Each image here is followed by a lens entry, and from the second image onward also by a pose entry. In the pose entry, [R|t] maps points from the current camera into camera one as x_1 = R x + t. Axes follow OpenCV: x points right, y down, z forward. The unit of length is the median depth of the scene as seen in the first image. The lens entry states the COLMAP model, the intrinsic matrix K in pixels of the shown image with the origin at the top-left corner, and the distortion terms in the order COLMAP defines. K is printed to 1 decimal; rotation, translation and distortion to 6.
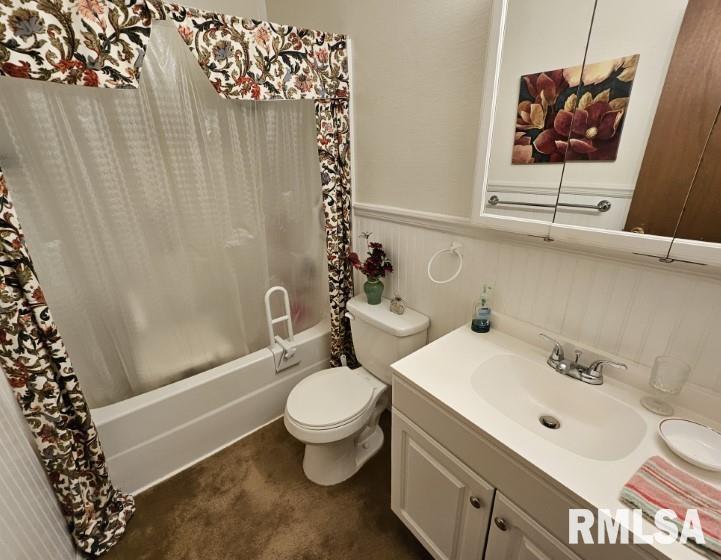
lens RADIAL K [[321.1, 0, 363.3], [0, 321.1, 278.0], [0, 0, 1]] dist [-0.005952, -0.000971]
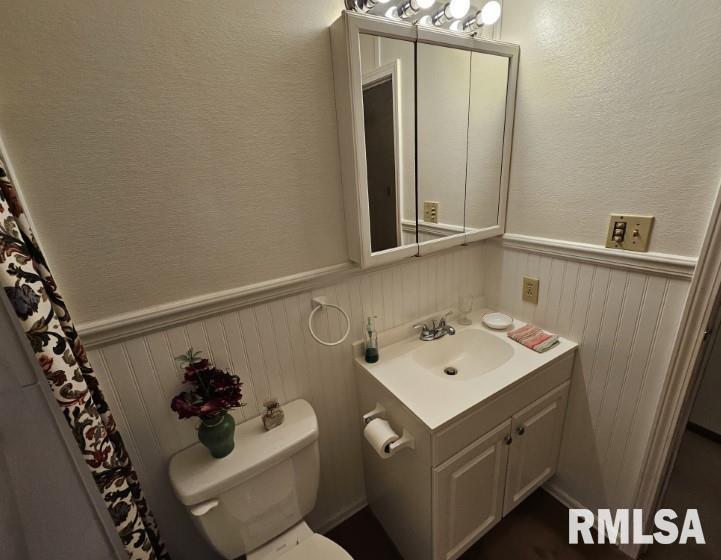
lens RADIAL K [[321.1, 0, 363.0], [0, 321.1, 282.2], [0, 0, 1]] dist [-0.005952, -0.000971]
pose [[0.125500, -0.301363, 0.945214, -0.441068], [0.422472, 0.878279, 0.223929, -0.244688], [-0.897645, 0.371224, 0.237541, 0.535983]]
